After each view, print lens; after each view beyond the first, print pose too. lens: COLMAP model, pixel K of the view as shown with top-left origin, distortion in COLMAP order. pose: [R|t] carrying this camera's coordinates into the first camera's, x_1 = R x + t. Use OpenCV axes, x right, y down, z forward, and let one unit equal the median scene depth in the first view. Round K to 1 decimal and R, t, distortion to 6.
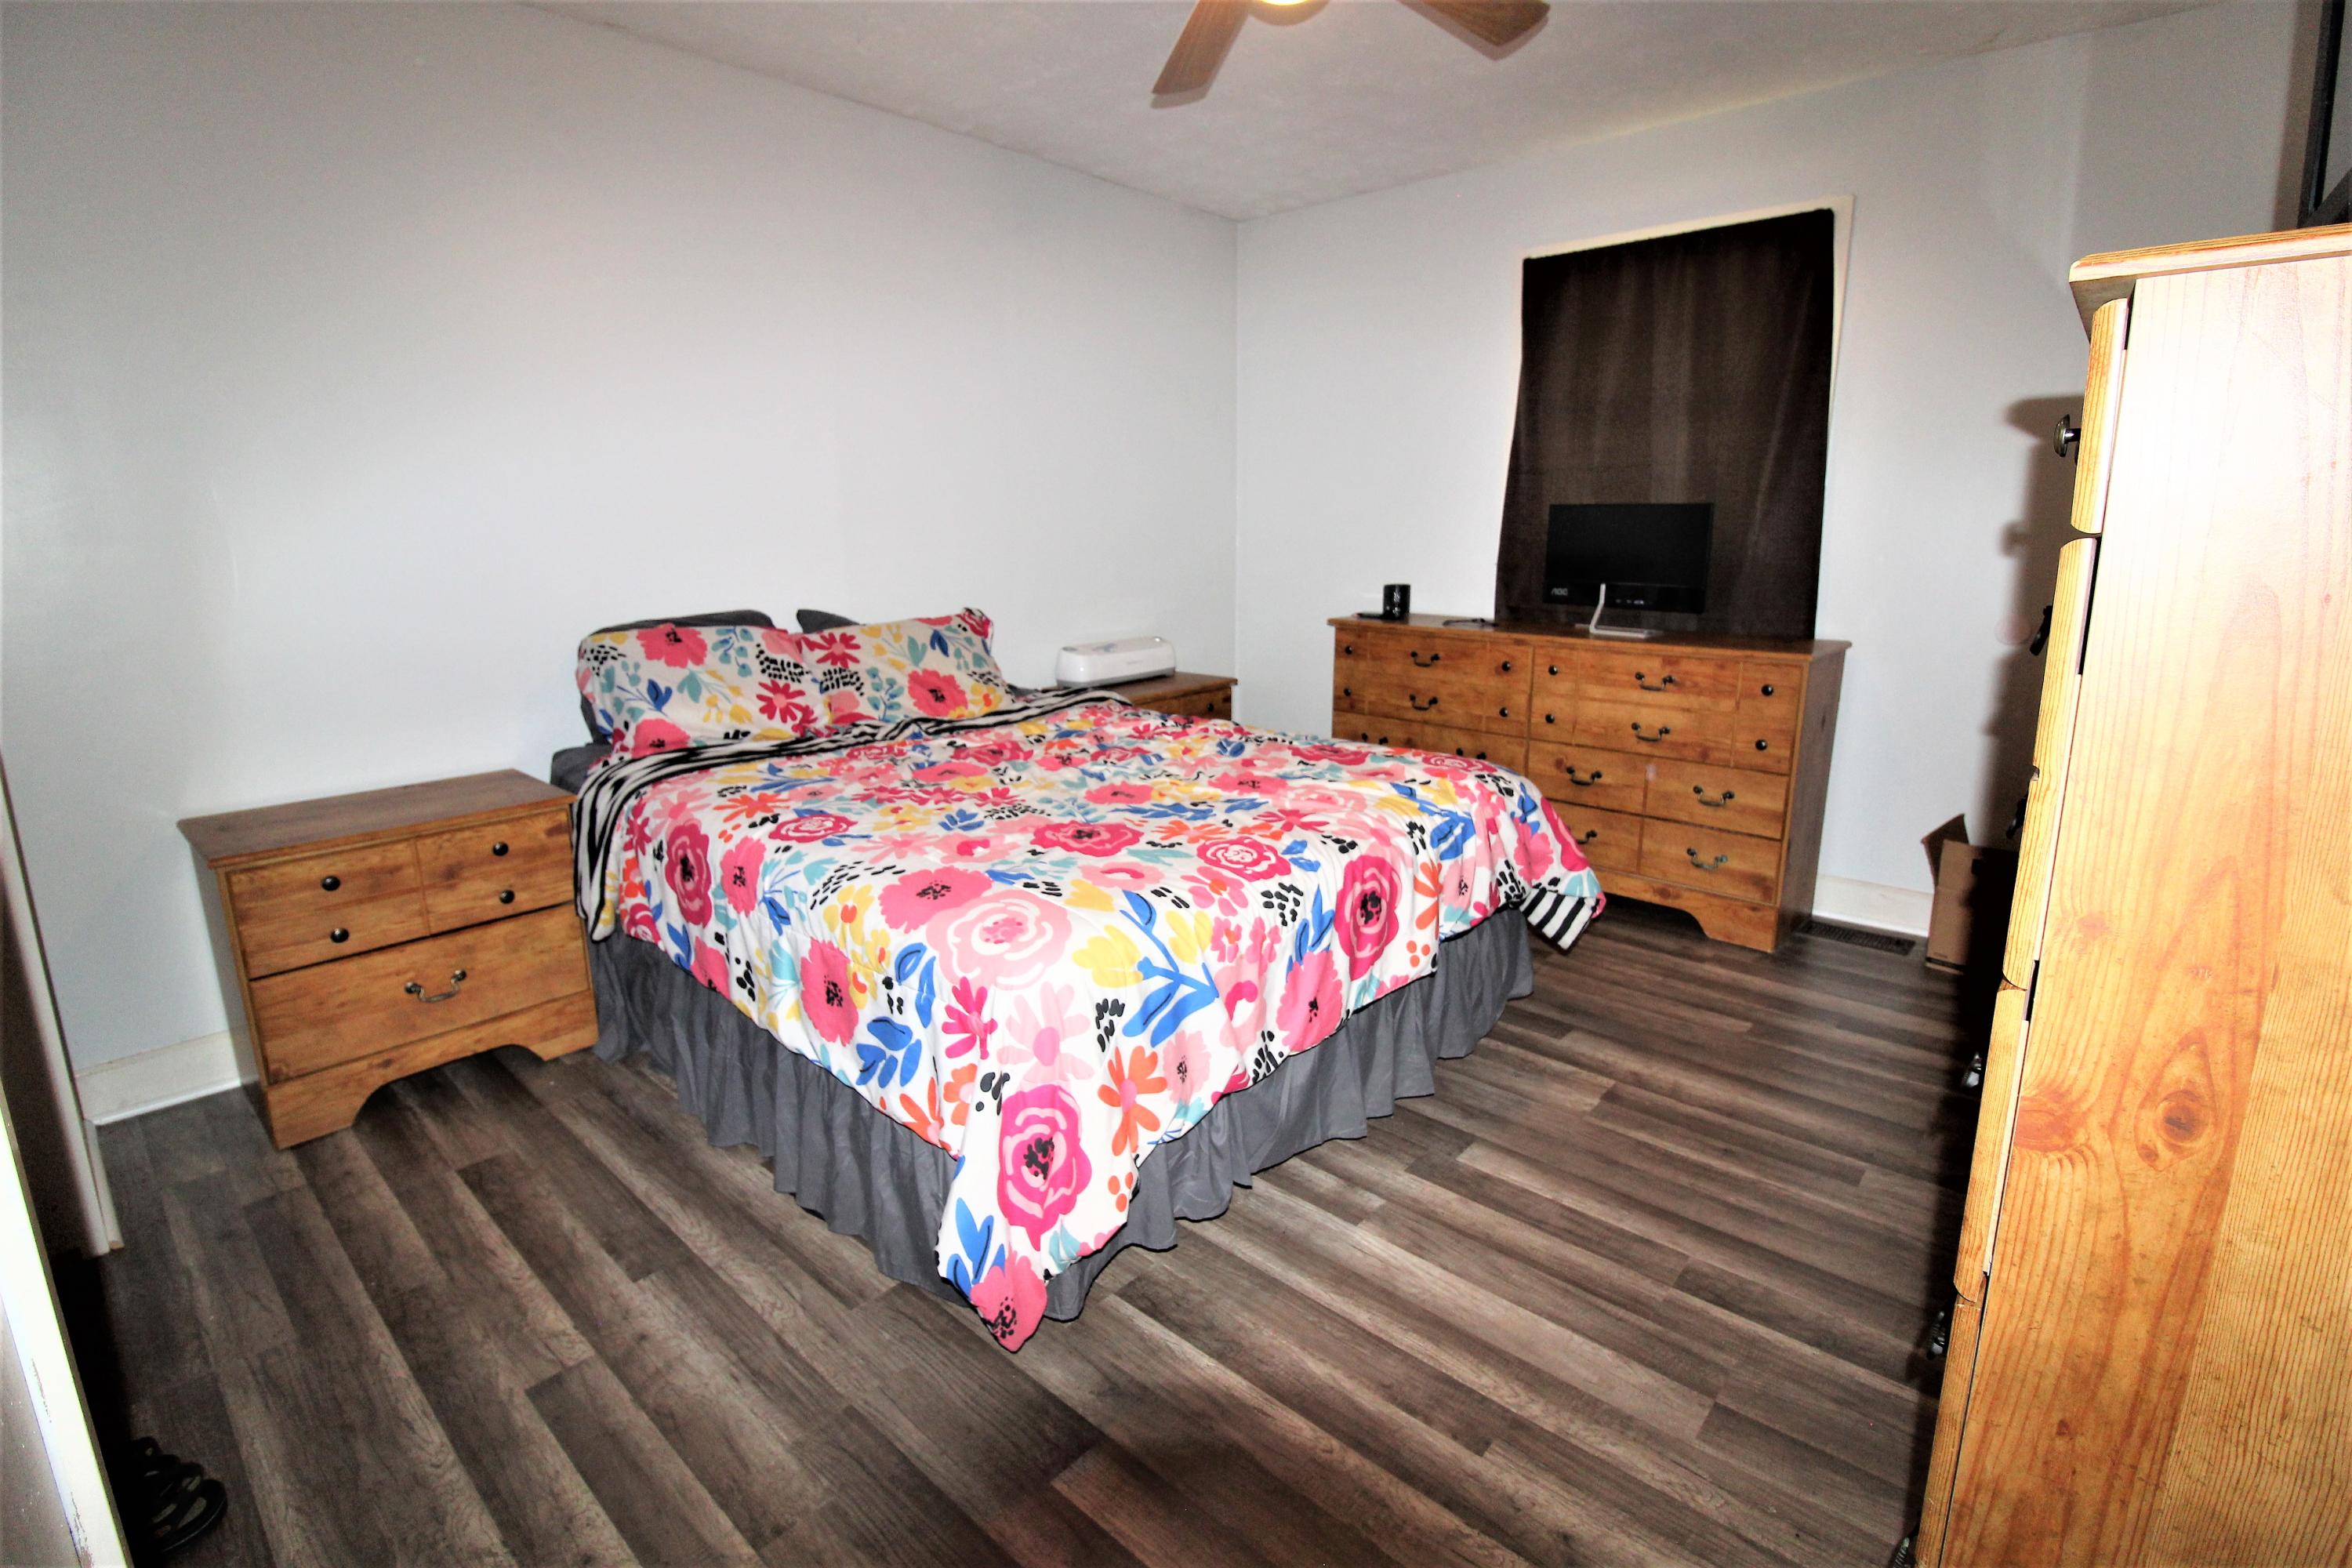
lens RADIAL K [[1123.8, 0, 1207.0], [0, 1123.8, 744.6], [0, 0, 1]] dist [0.040600, -0.017904]
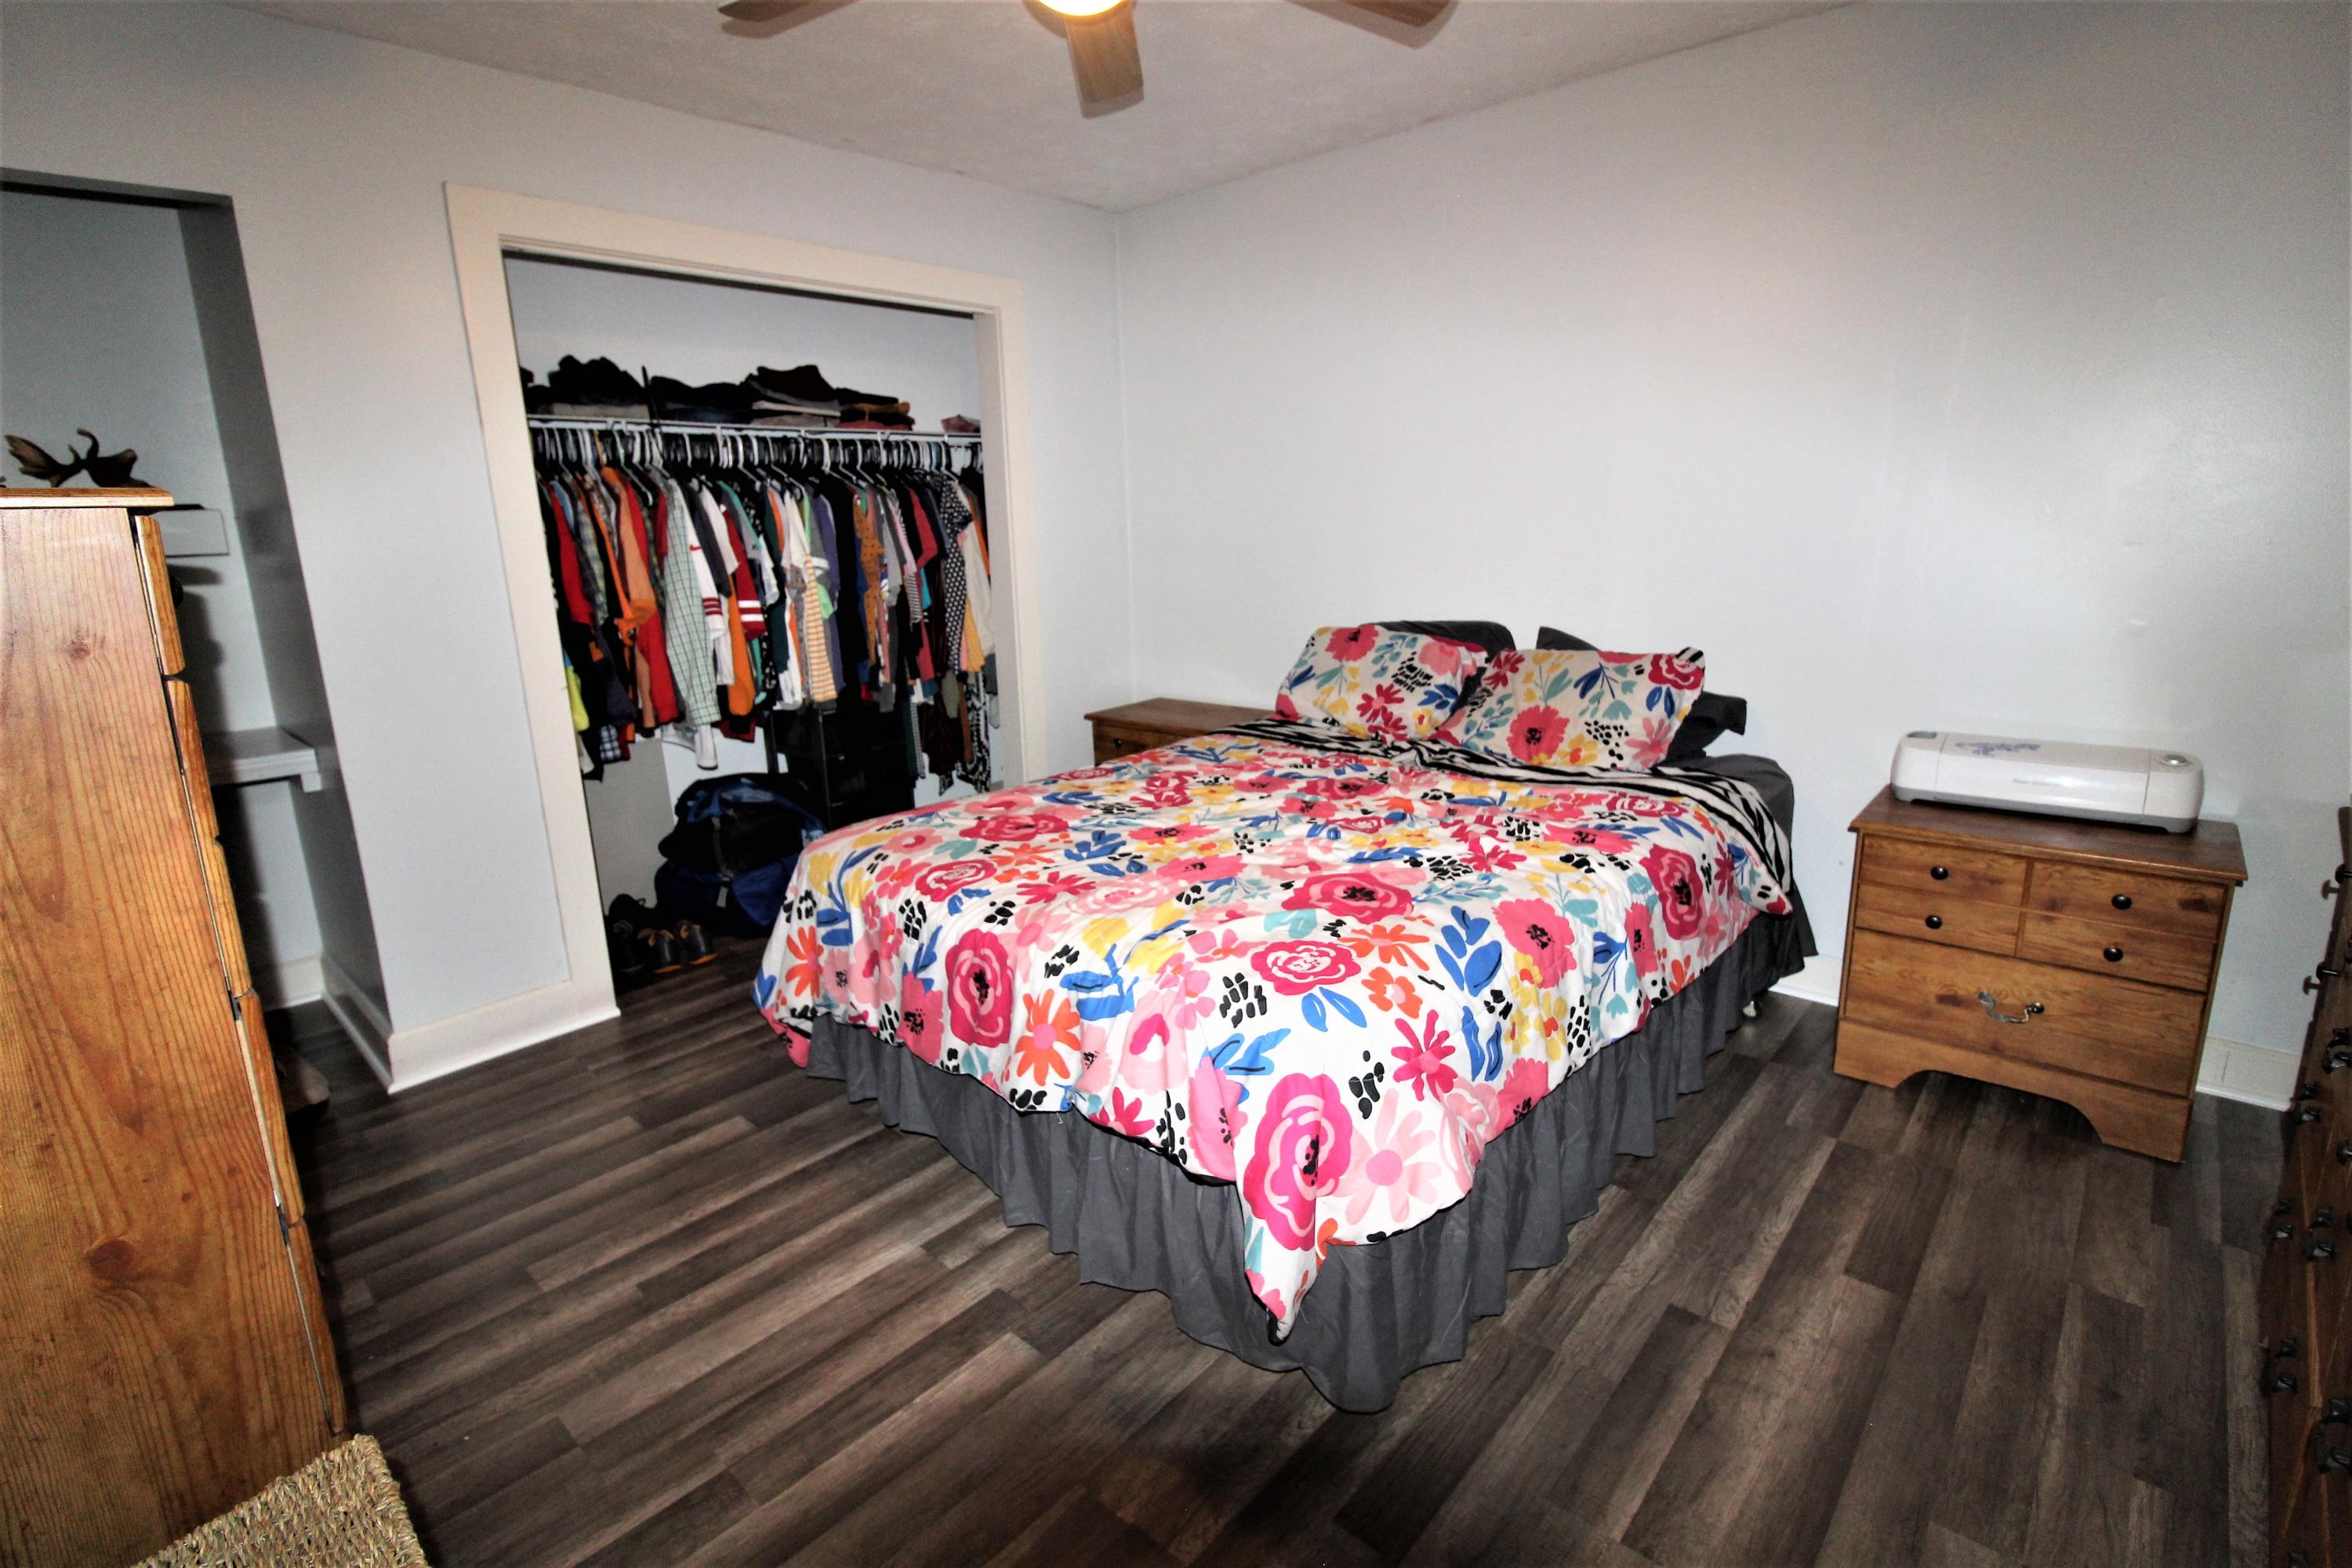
lens RADIAL K [[1073.1, 0, 1183.0], [0, 1073.1, 773.8], [0, 0, 1]] dist [-0.004854, -0.015098]
pose [[-0.017793, 0.216486, -0.976123, 0.626918], [-0.185212, 0.958668, 0.215991, -0.161266], [0.982538, 0.184633, 0.023038, 0.708111]]
